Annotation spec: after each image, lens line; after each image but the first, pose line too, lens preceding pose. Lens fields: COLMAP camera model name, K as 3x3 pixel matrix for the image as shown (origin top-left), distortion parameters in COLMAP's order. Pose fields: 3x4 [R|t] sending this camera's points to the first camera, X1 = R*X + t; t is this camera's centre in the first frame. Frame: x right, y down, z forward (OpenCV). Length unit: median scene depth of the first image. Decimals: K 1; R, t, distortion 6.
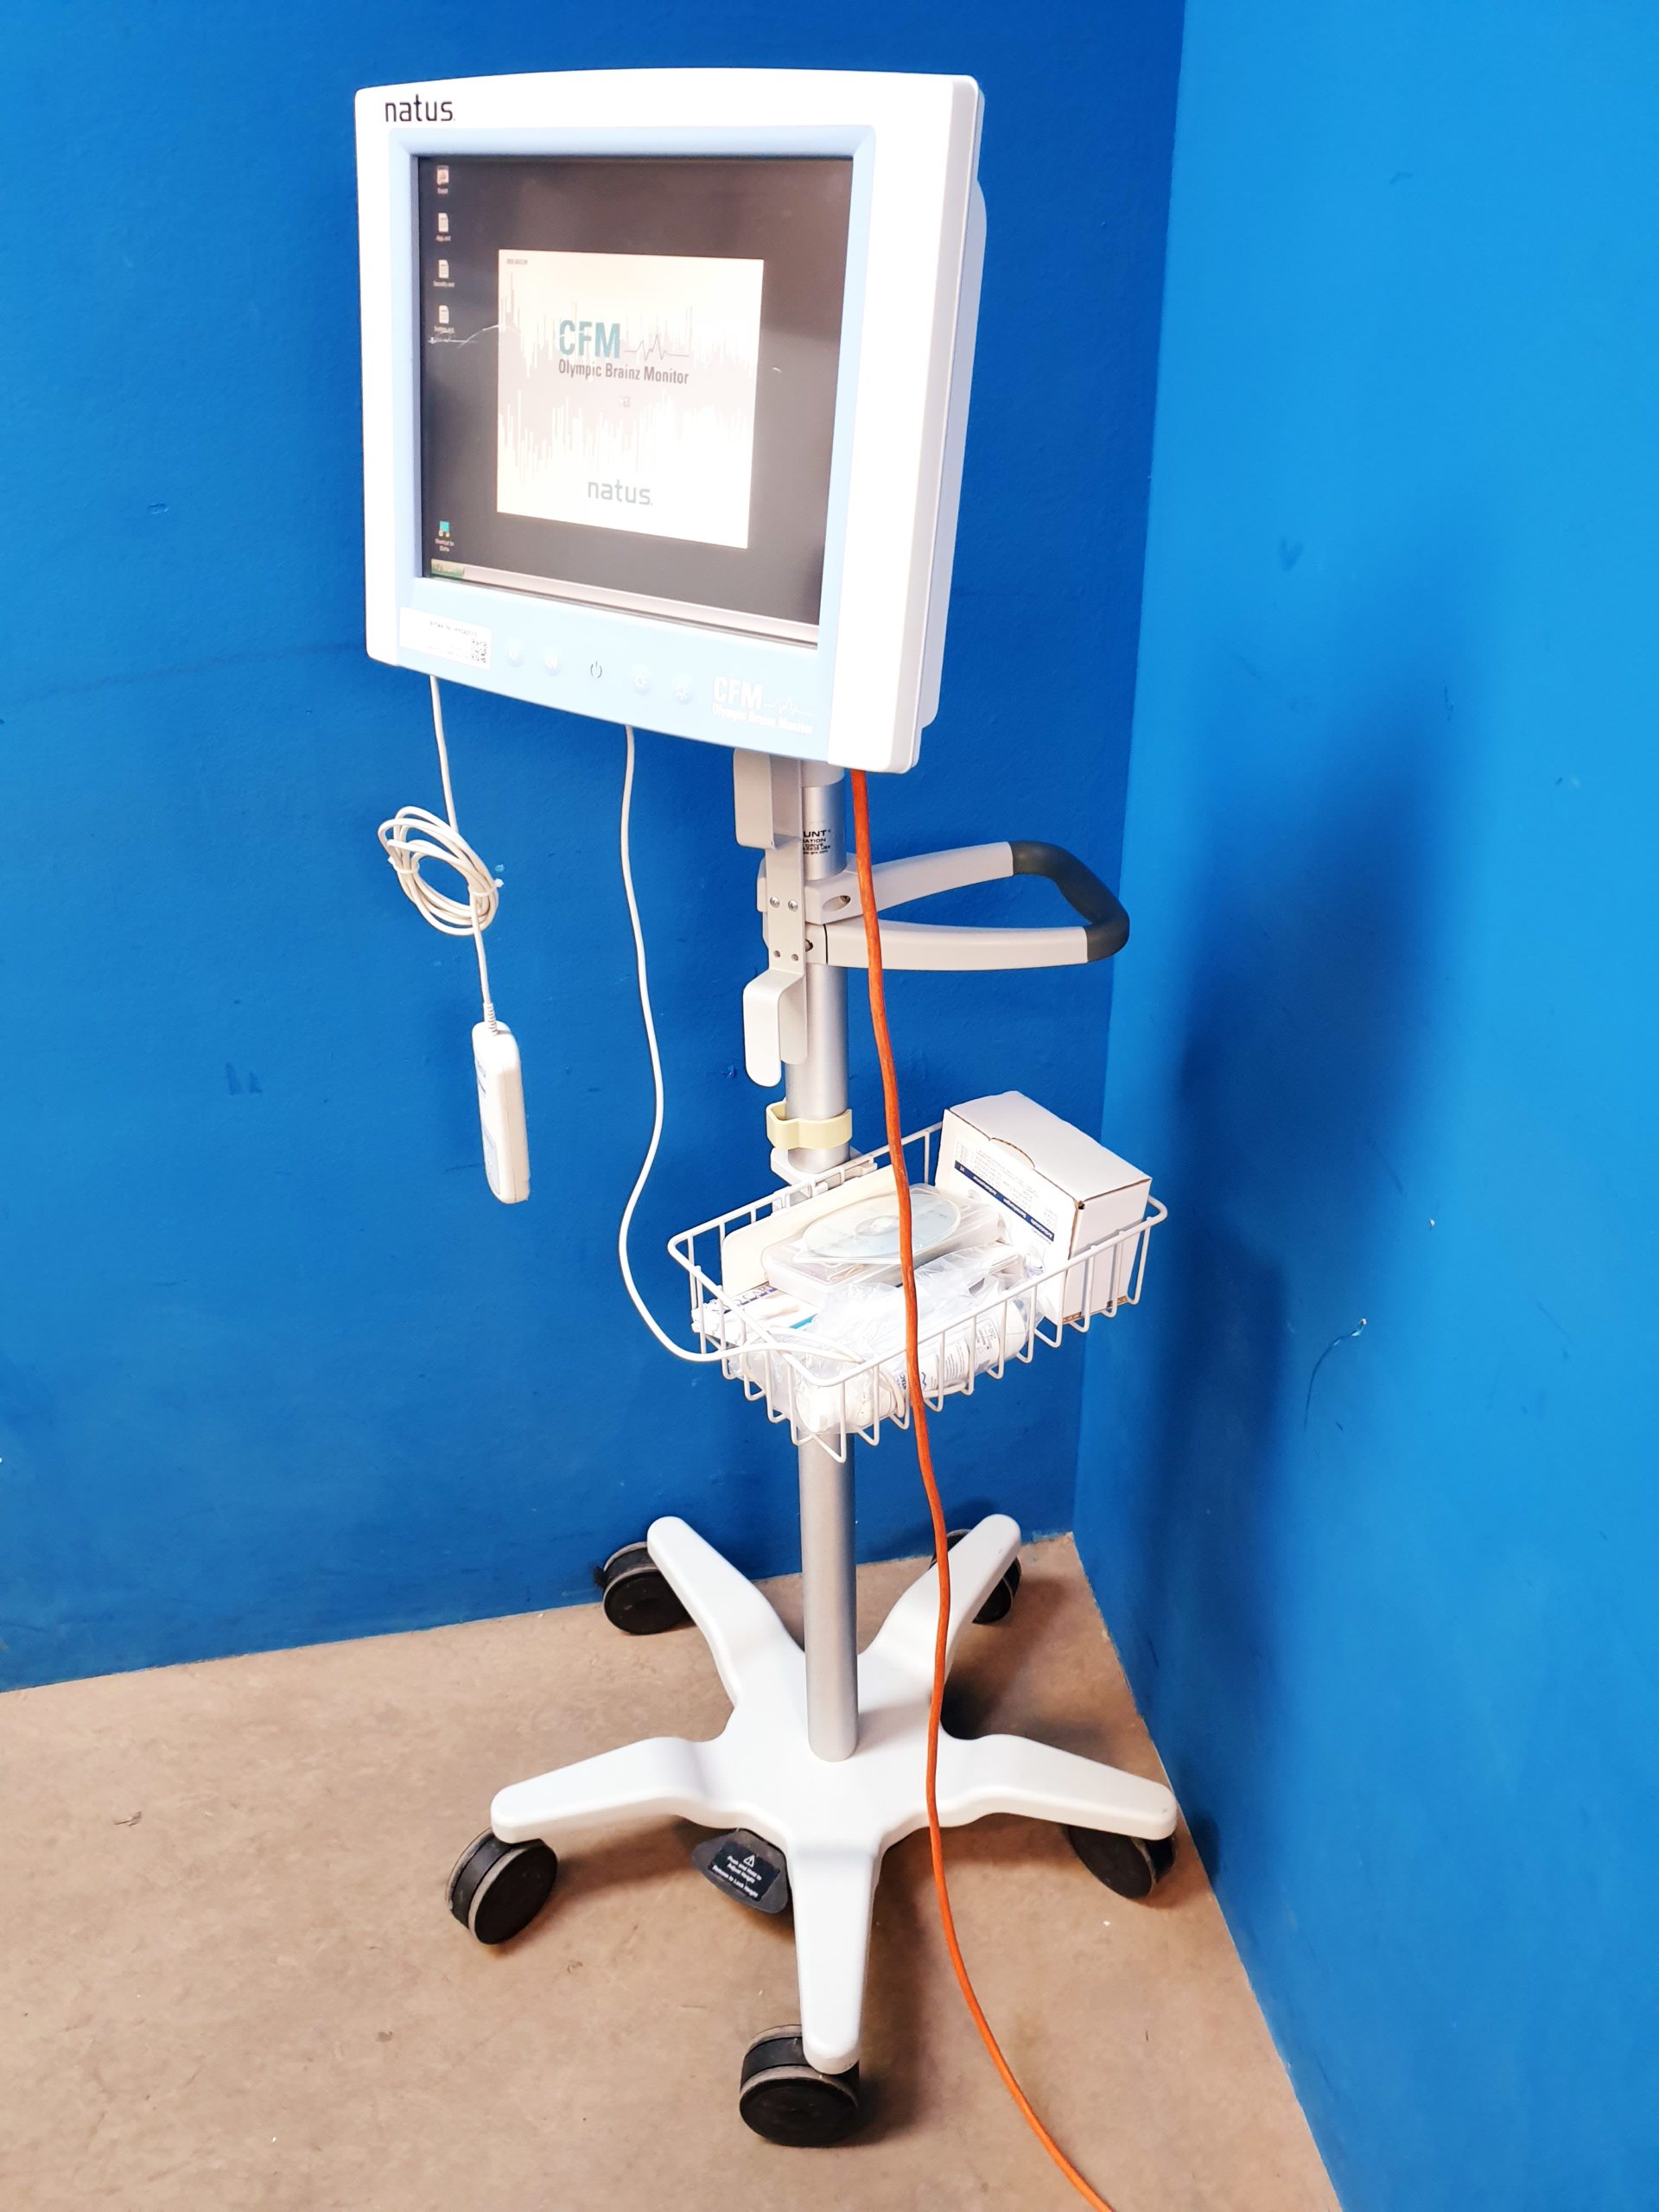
lens RADIAL K [[1718.0, 0, 845.1], [0, 1718.0, 1094.4], [0, 0, 1]] dist [-0.008702, 0.058957]
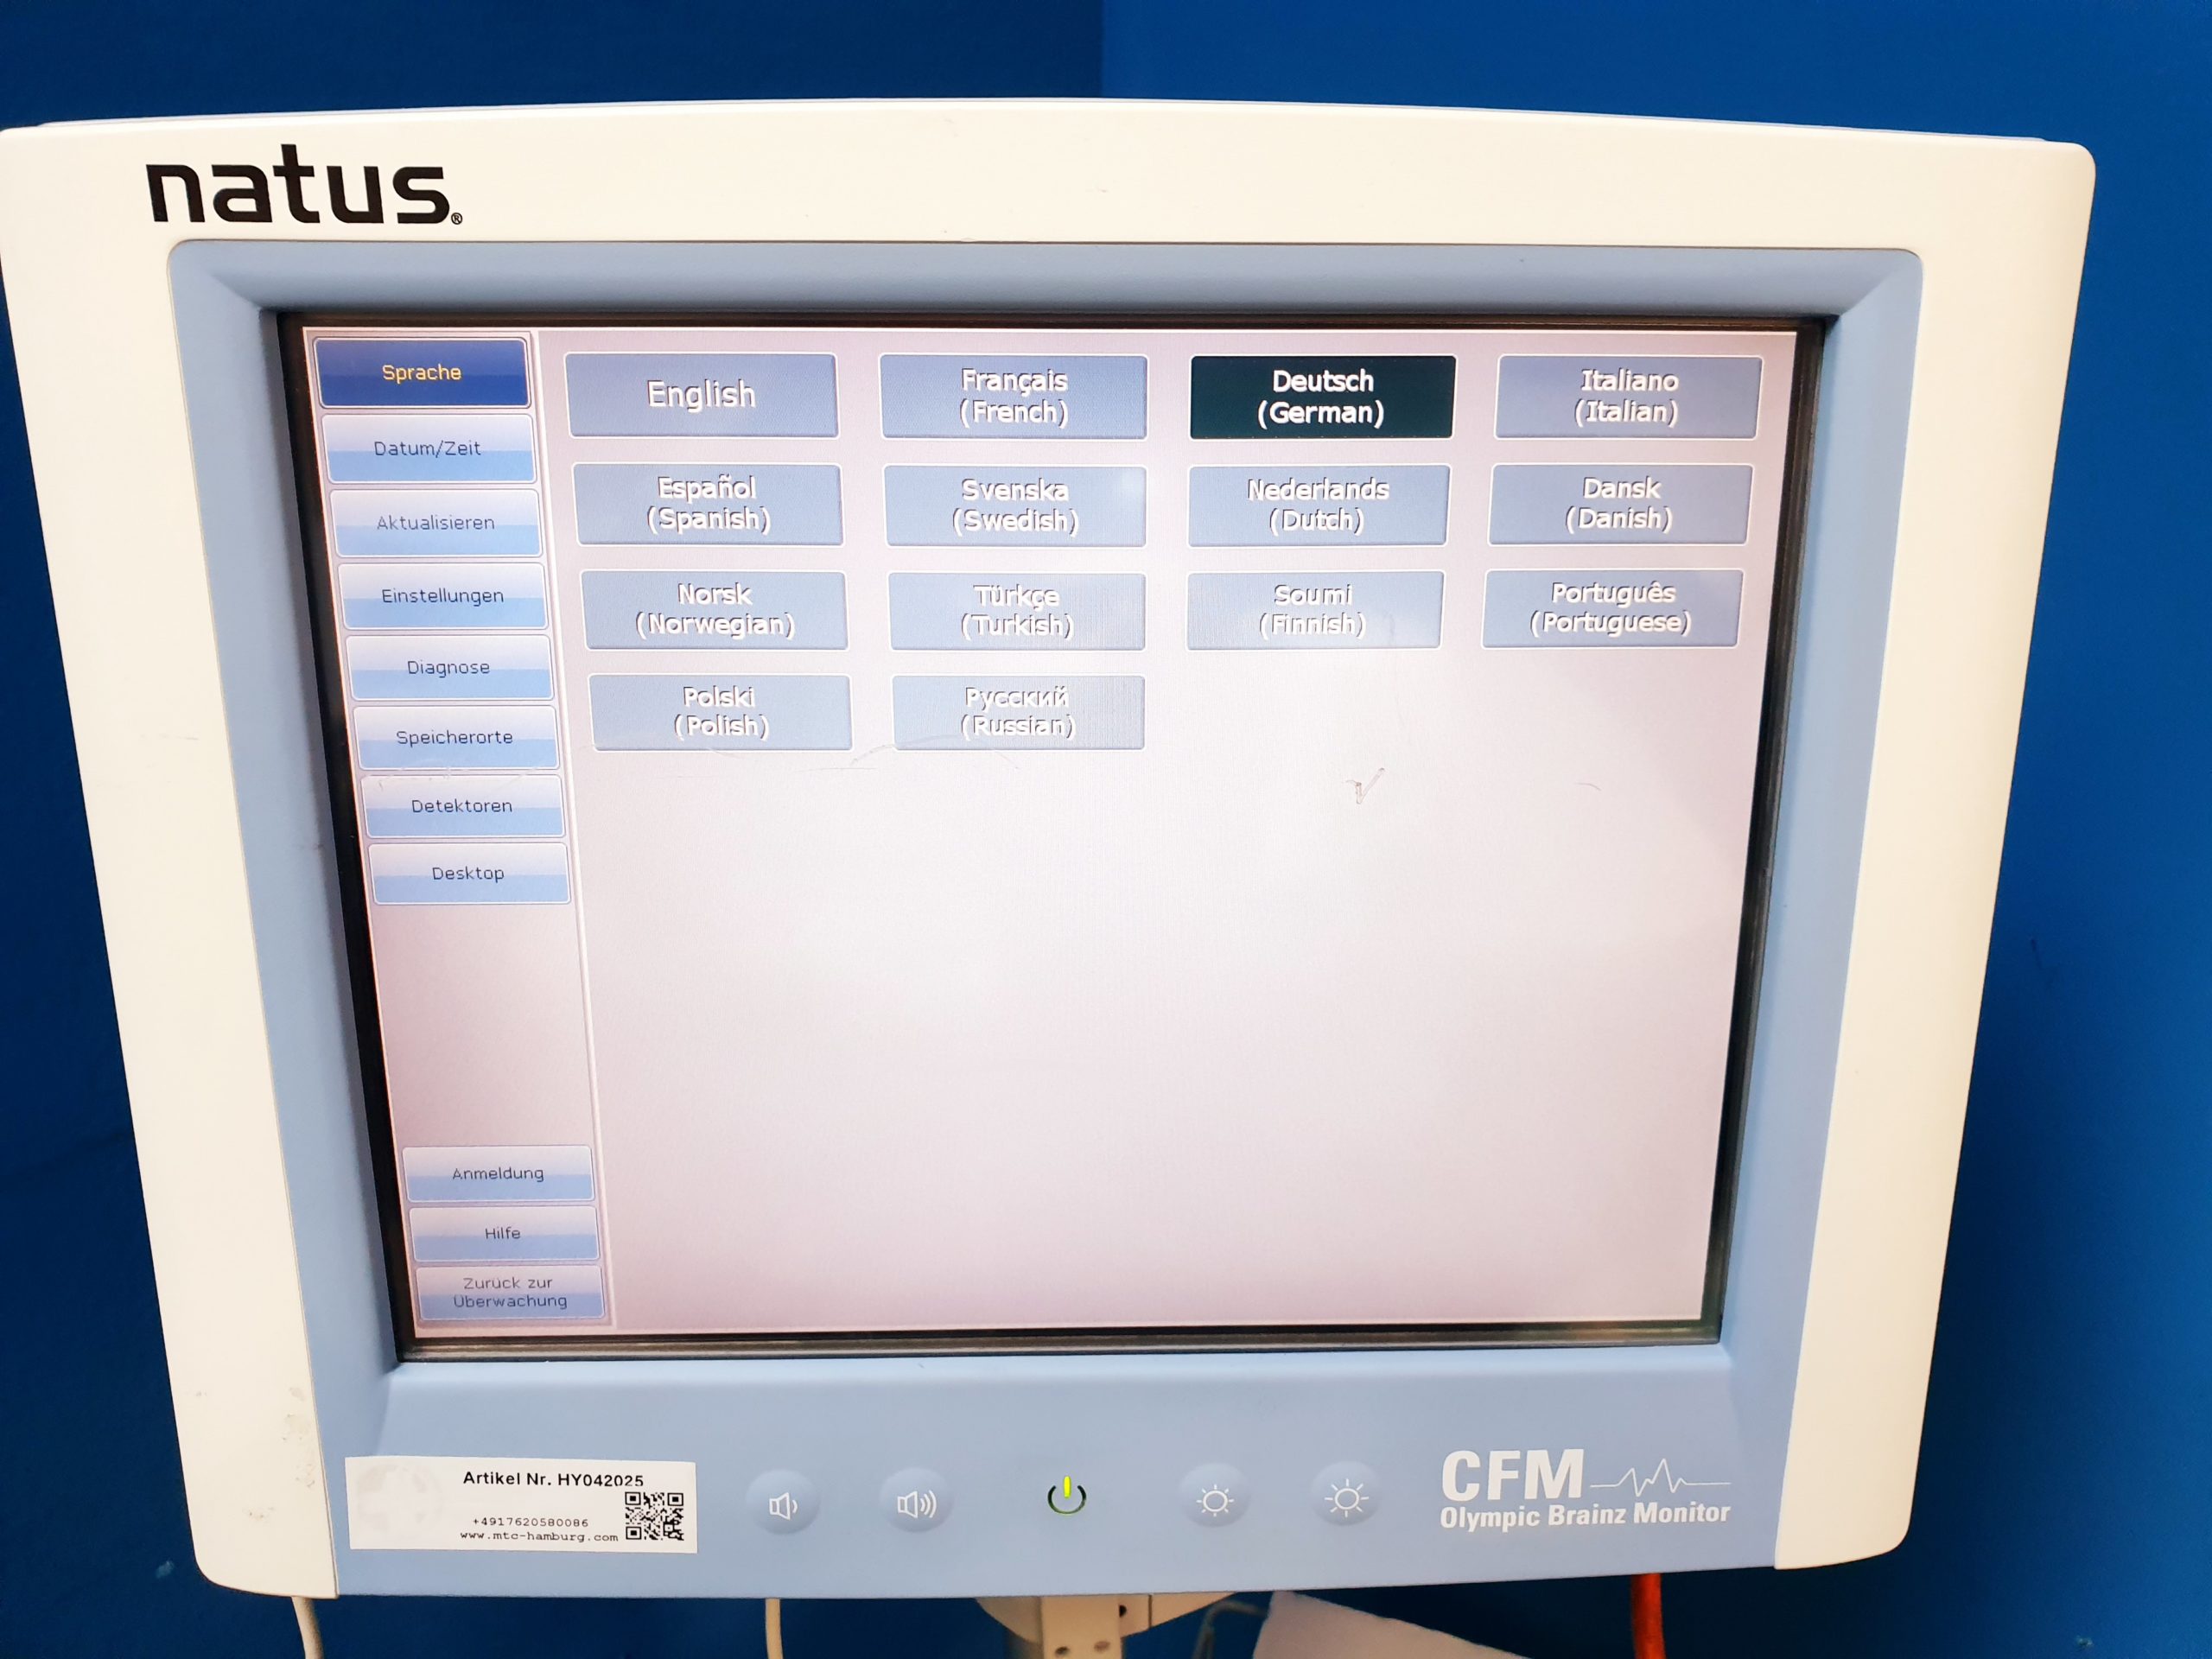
lens RADIAL K [[1775.0, 0, 1152.1], [0, 1775.0, 827.2], [0, 0, 1]] dist [-0.068896, 0.117371]
pose [[0.794804, -0.231799, 0.560853, -0.217033], [0.282340, 0.959308, -0.003634, -0.261603], [-0.537188, 0.161240, 0.827907, 0.420934]]
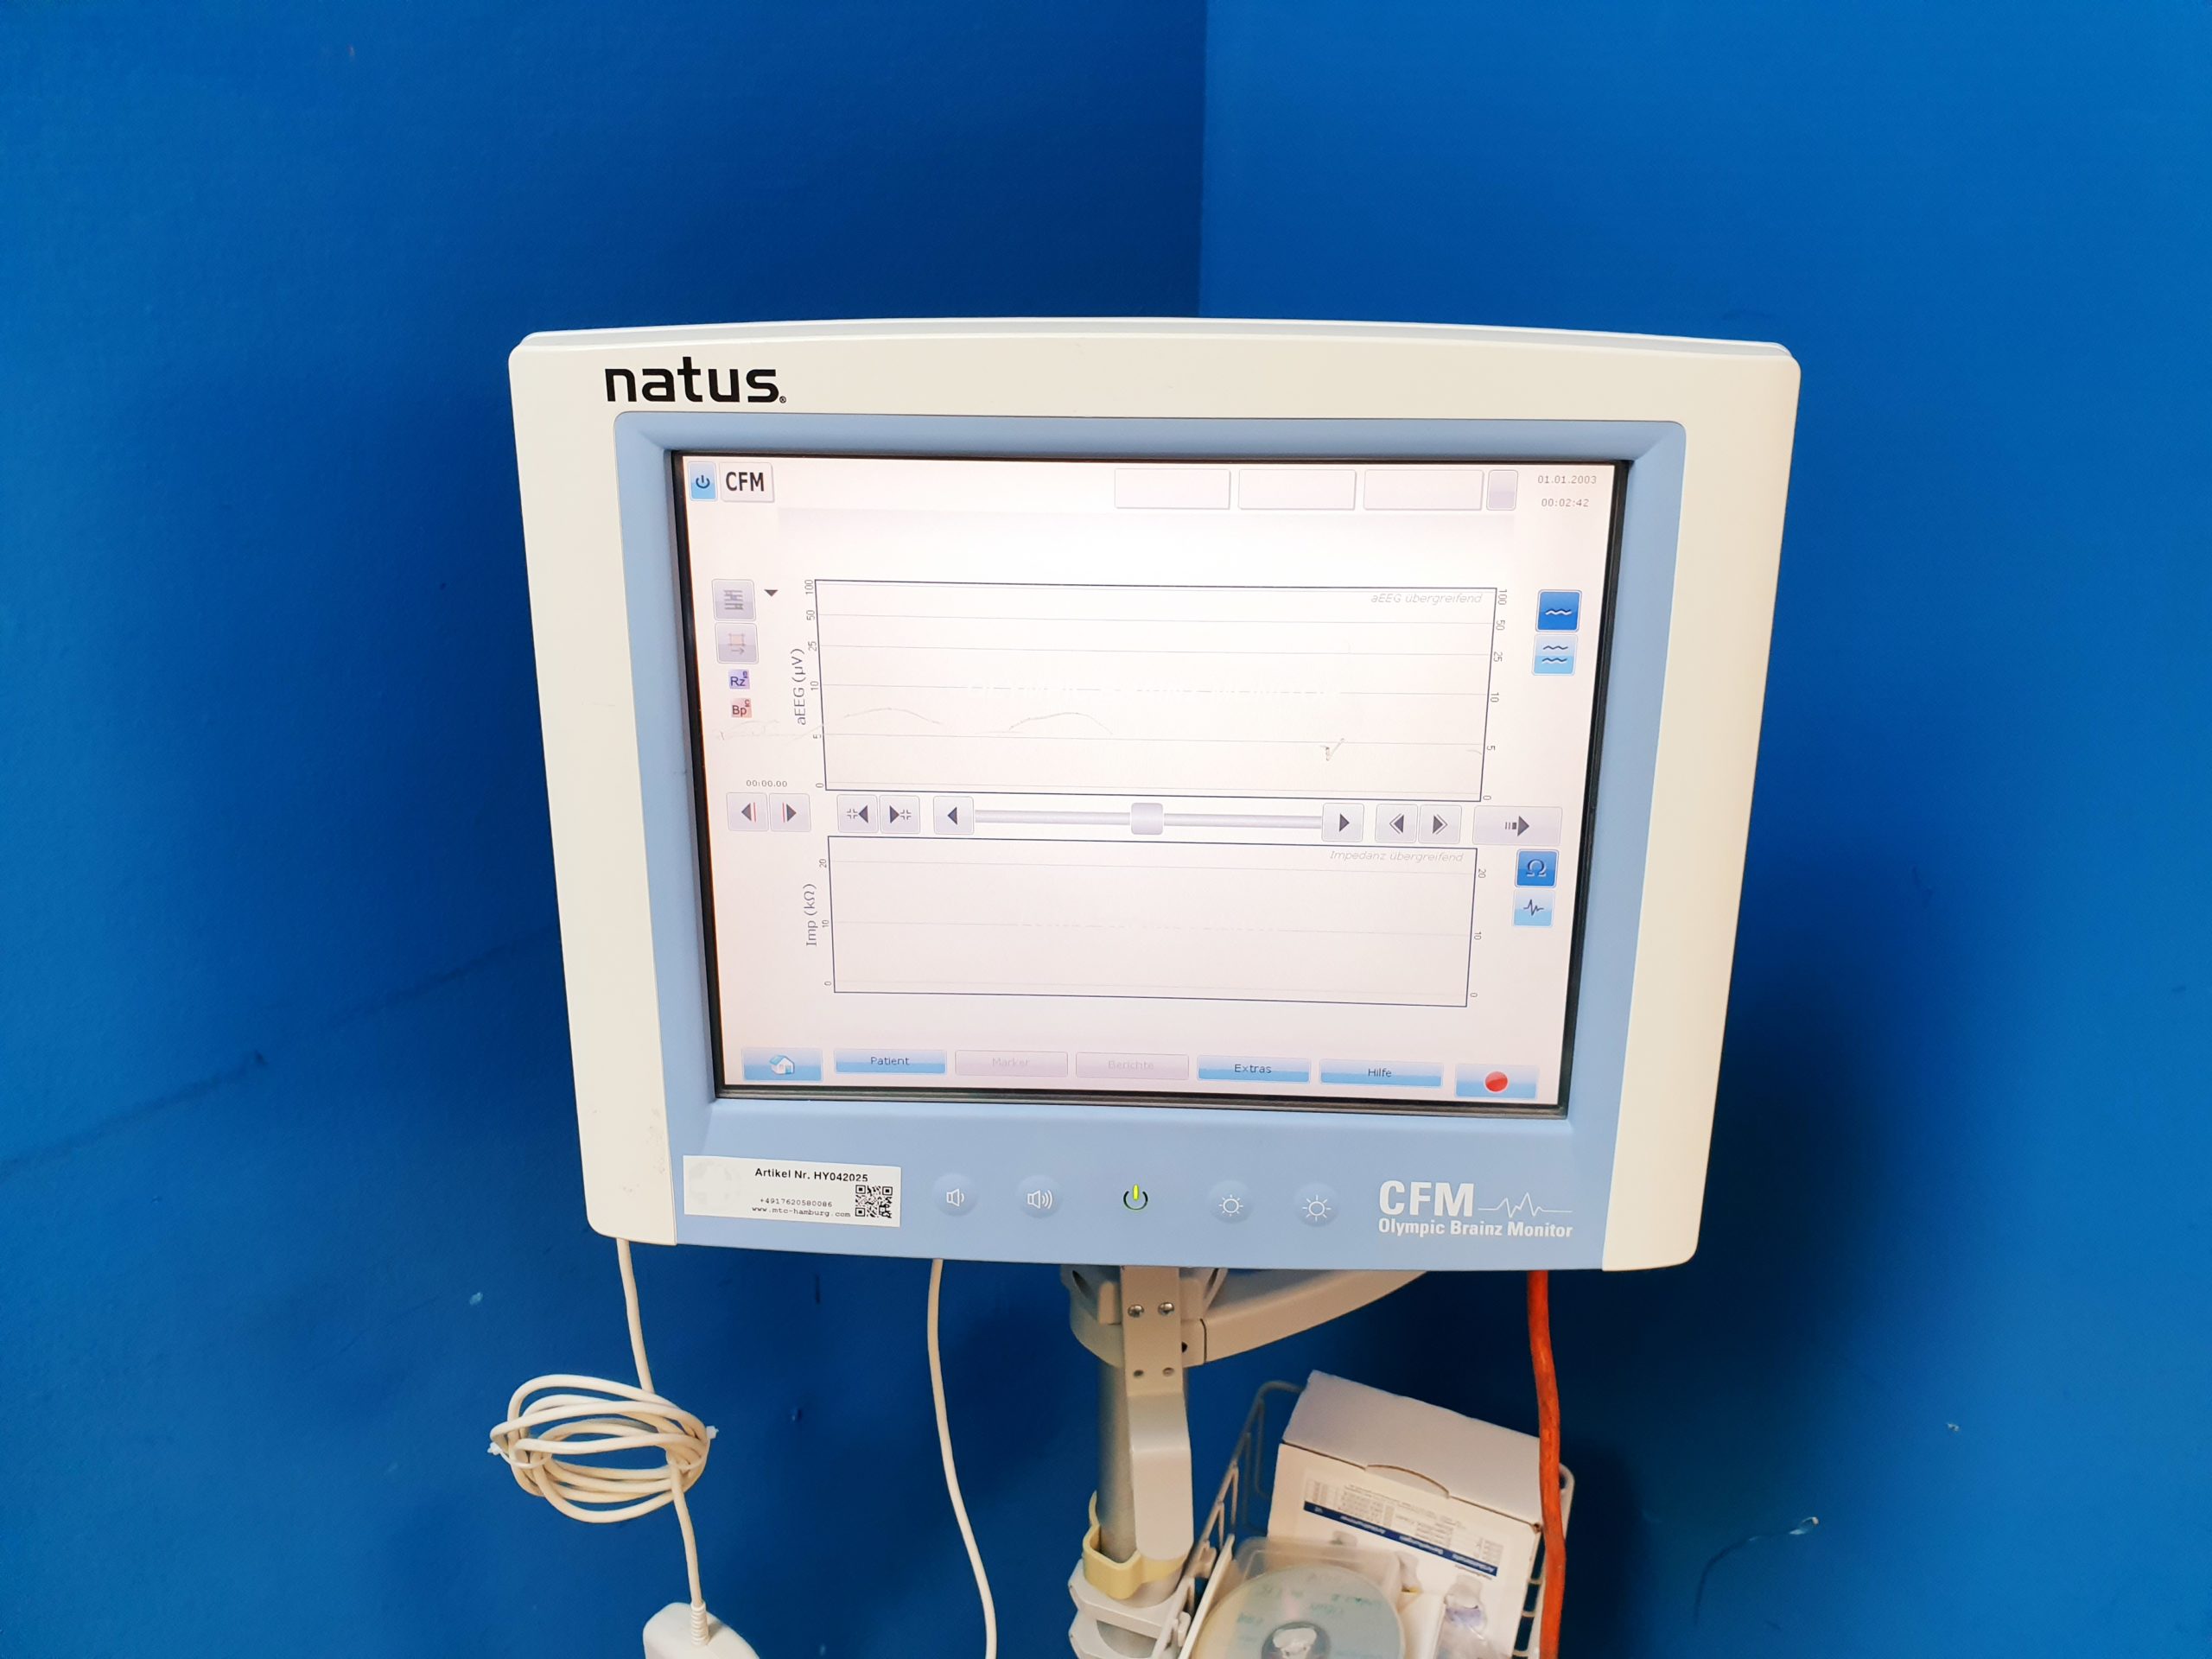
lens RADIAL K [[1743.7, 0, 1135.5], [0, 1743.7, 819.5], [0, 0, 1]] dist [0.089948, -0.253260]
pose [[0.839102, -0.235172, 0.490513, -0.284343], [0.260875, 0.965232, 0.016503, -0.262229], [-0.477339, 0.114115, 0.871278, 0.291924]]
